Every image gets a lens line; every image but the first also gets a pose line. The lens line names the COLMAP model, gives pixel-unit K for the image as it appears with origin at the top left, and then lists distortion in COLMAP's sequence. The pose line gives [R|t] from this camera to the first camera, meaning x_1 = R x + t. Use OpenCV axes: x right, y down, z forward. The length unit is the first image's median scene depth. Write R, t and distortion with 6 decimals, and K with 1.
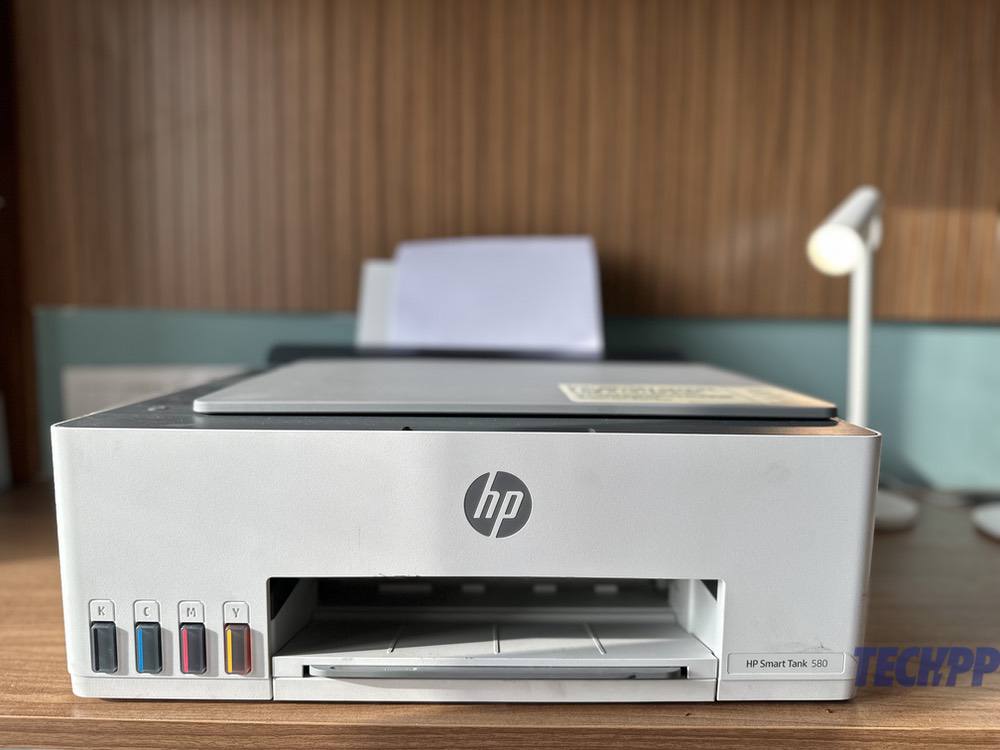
lens RADIAL K [[716.2, 0, 490.8], [0, 716.2, 381.0], [0, 0, 1]] dist [-0.040535, 0.000633]
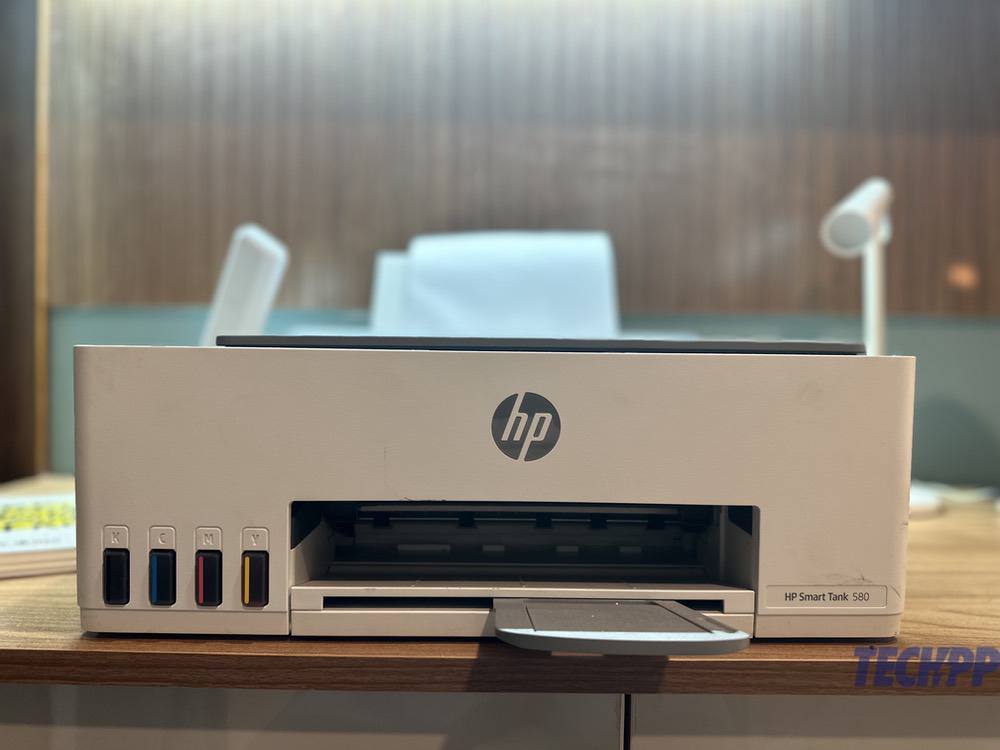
lens RADIAL K [[716.2, 0, 492.0], [0, 716.2, 372.3], [0, 0, 1]] dist [-0.040535, 0.000633]
pose [[0.999997, 0.000136, -0.002516, -0.034609], [-0.000345, 0.996515, -0.083409, 0.180093], [0.002496, 0.083409, 0.996512, 0.016382]]
